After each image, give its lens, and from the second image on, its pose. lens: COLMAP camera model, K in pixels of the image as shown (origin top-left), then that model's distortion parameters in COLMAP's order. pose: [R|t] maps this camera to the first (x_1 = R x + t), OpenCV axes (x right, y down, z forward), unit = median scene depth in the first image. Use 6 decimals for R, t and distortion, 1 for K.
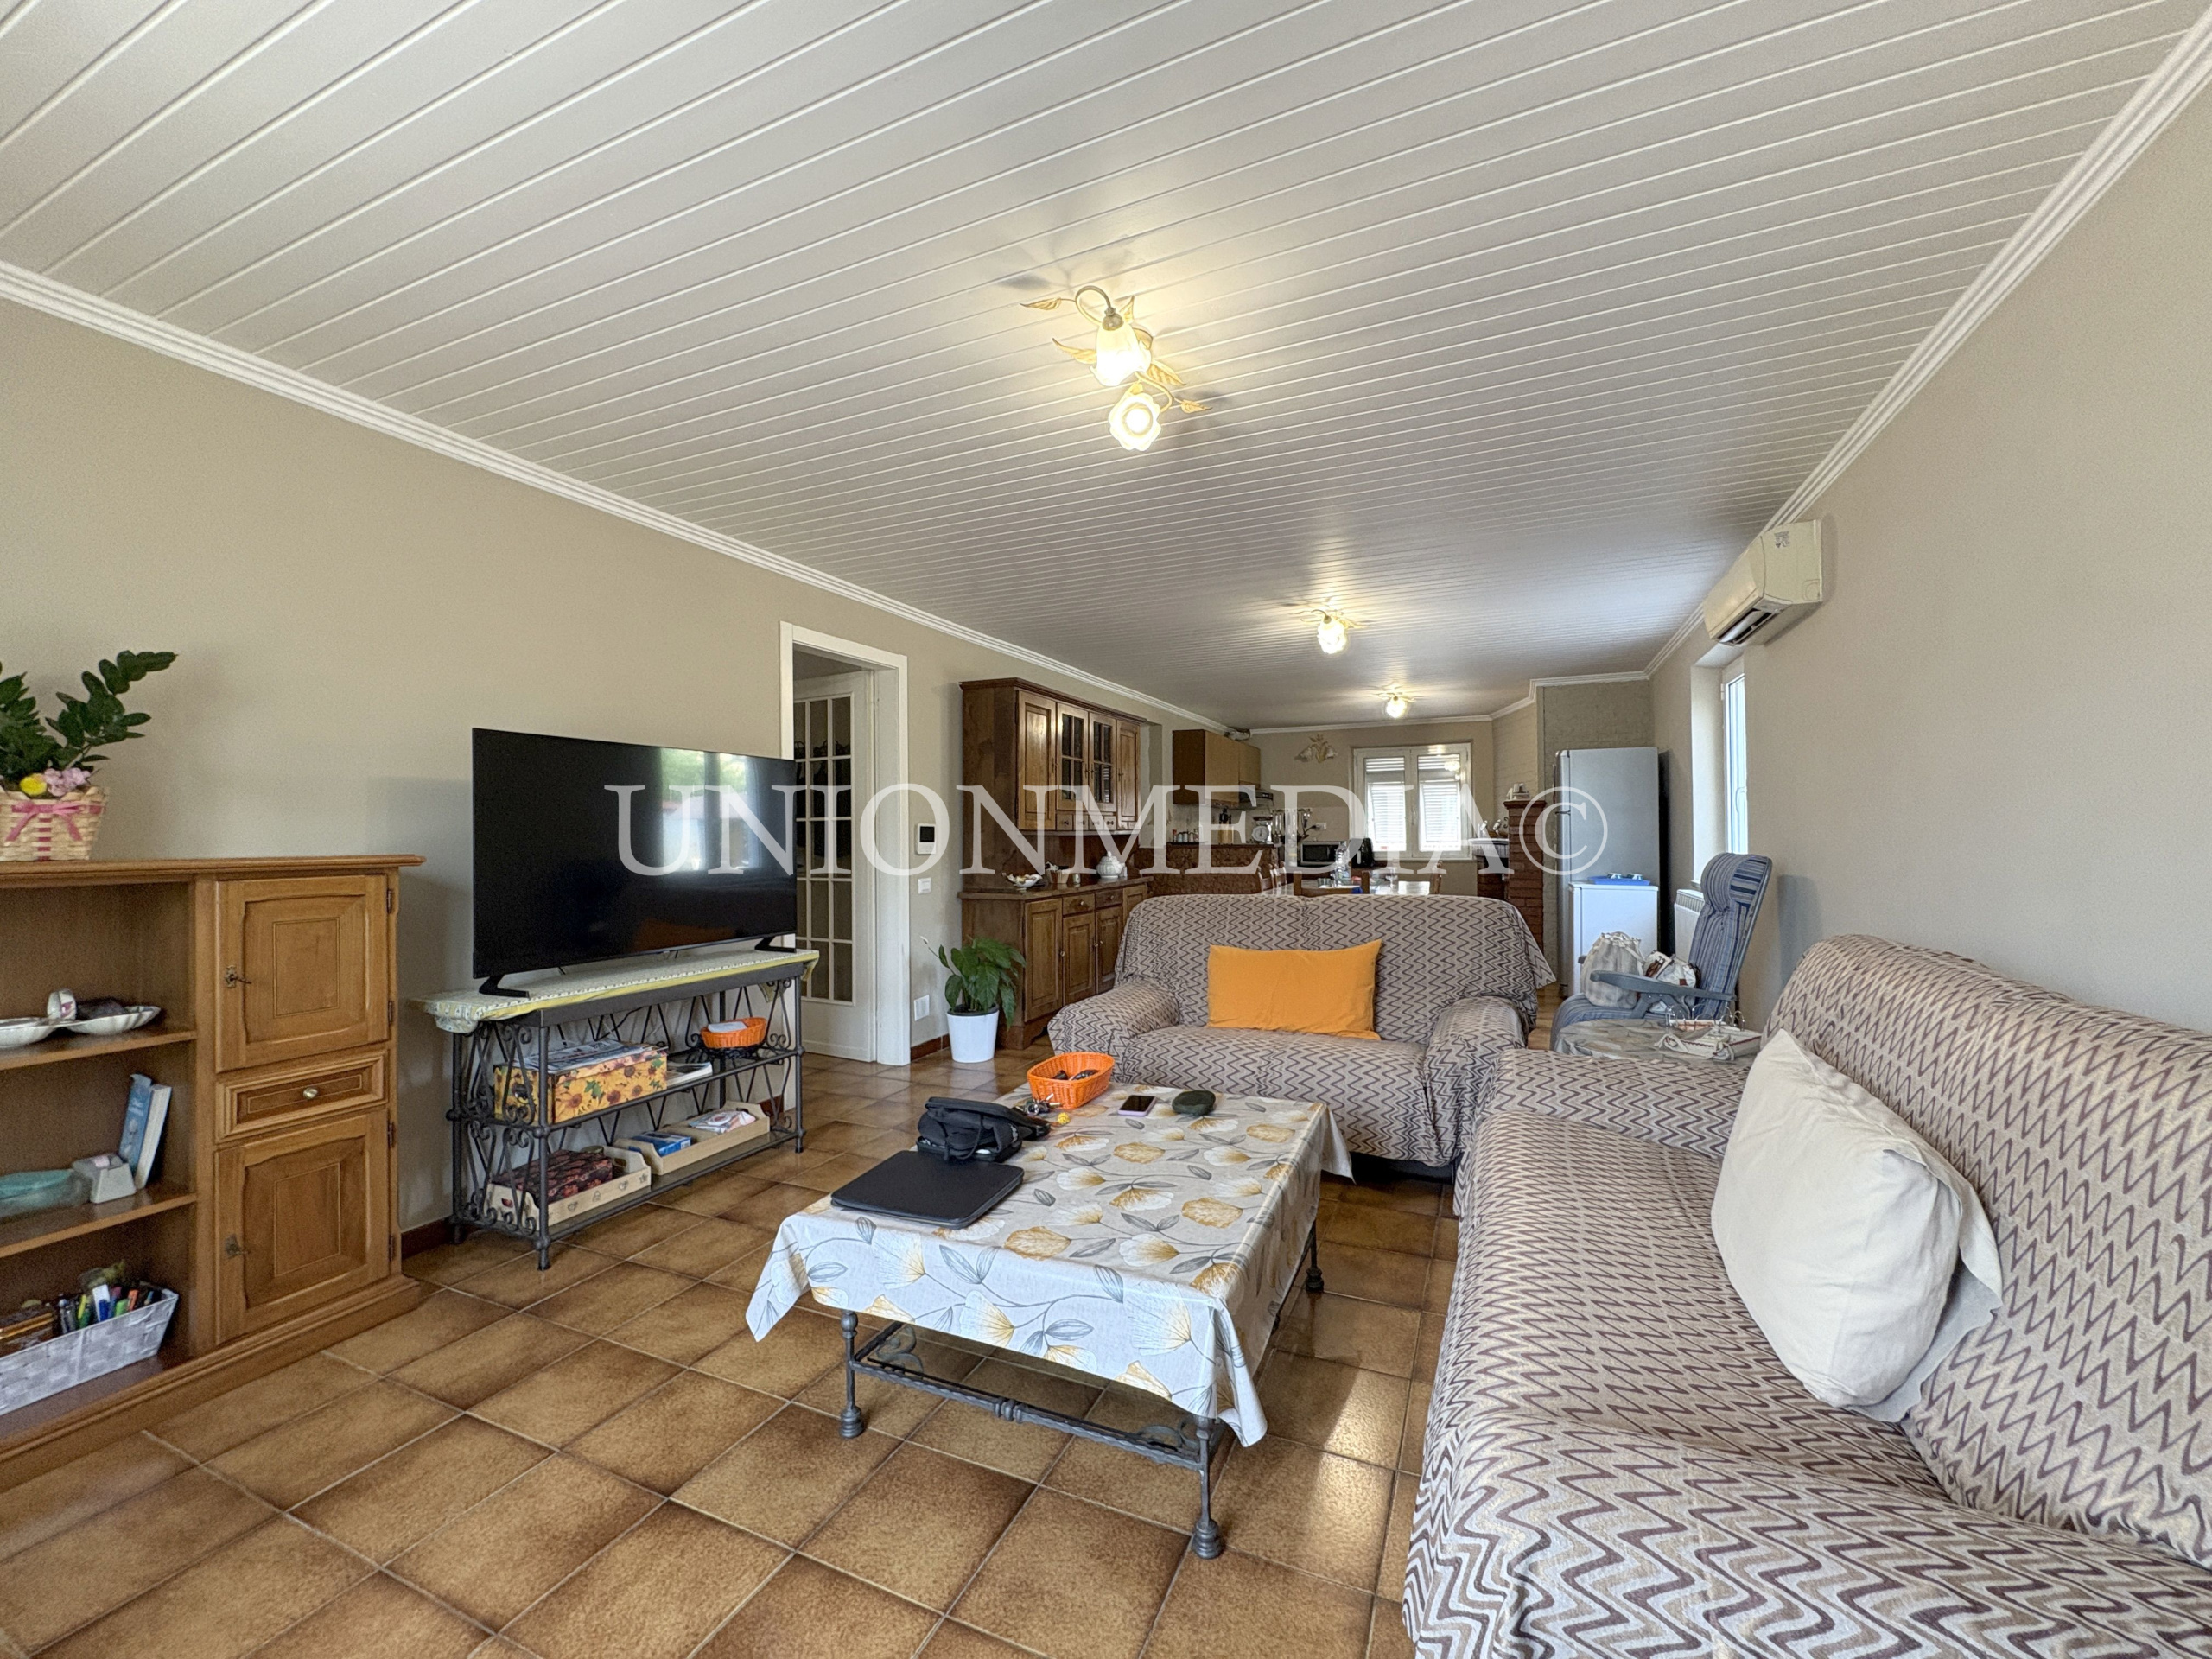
lens RADIAL K [[884.1, 0, 1107.4], [0, 884.1, 824.4], [0, 0, 1]] dist [0.003486, -0.000544]
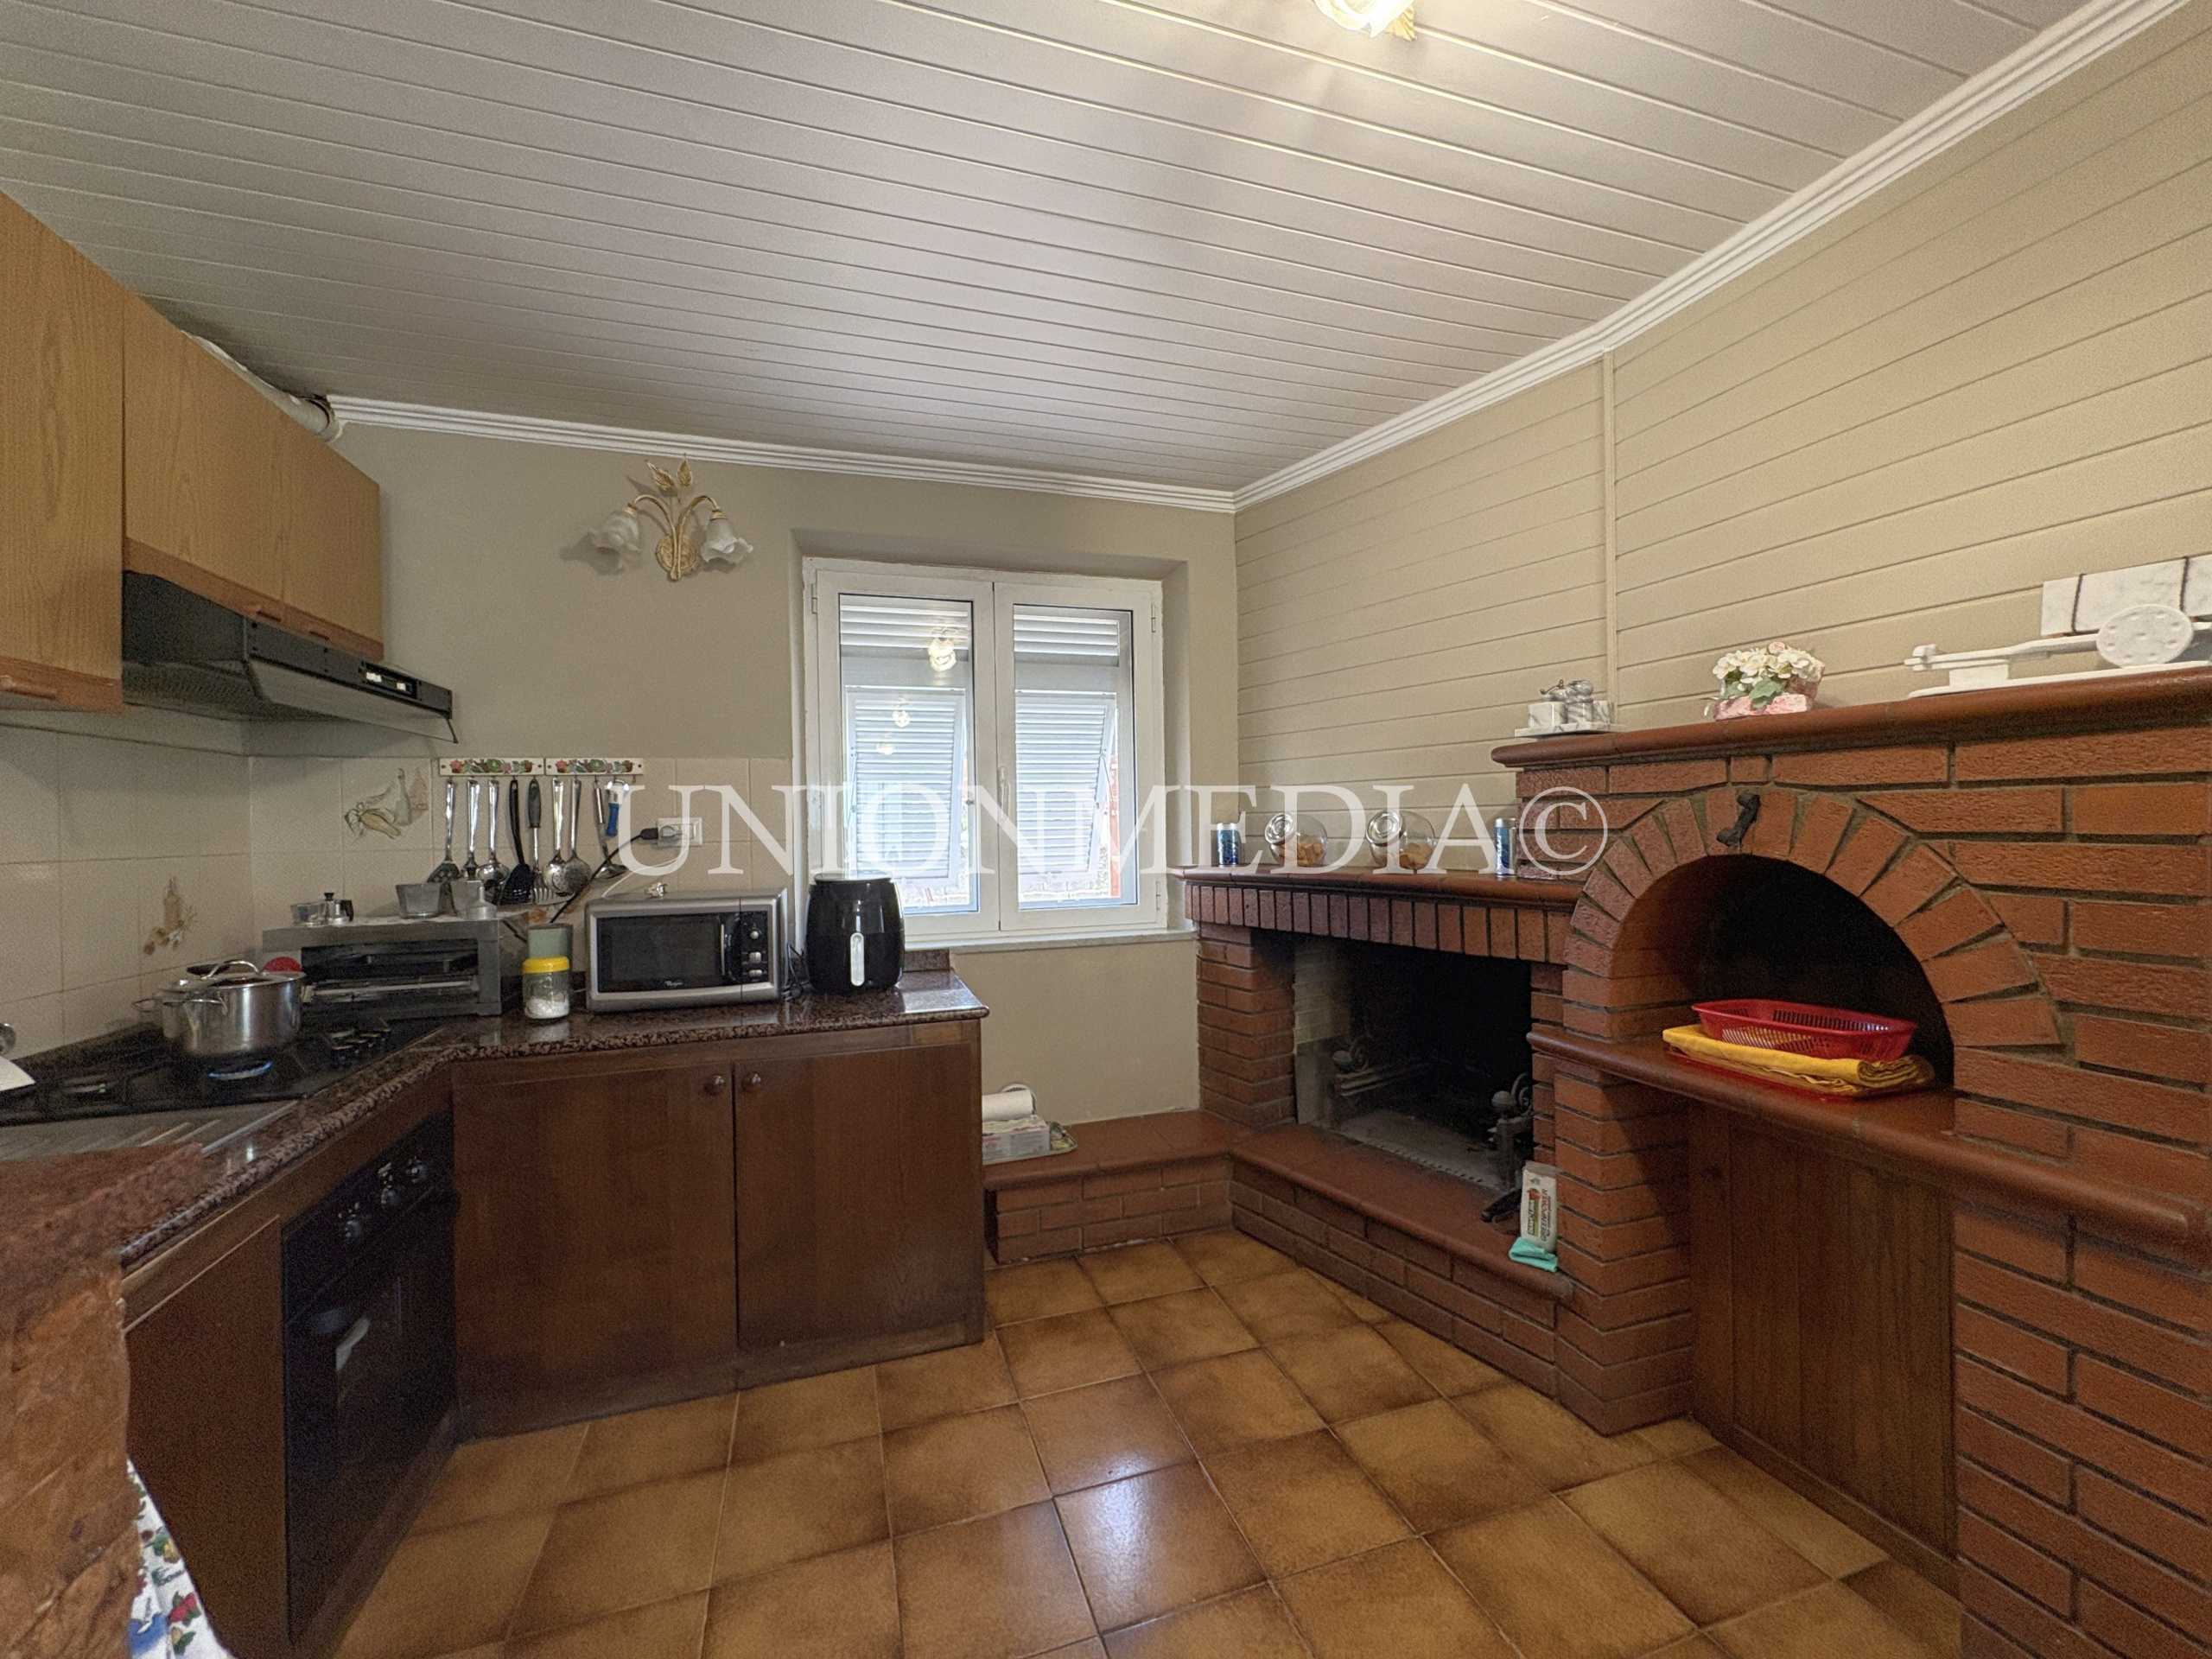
lens RADIAL K [[884.1, 0, 1104.4], [0, 884.1, 831.0], [0, 0, 1]] dist [0.003486, -0.000544]
pose [[0.737293, -0.002332, 0.675569, 0.584996], [-0.001334, 0.999987, 0.004908, -0.000127], [-0.675572, -0.004520, 0.737280, 2.717207]]
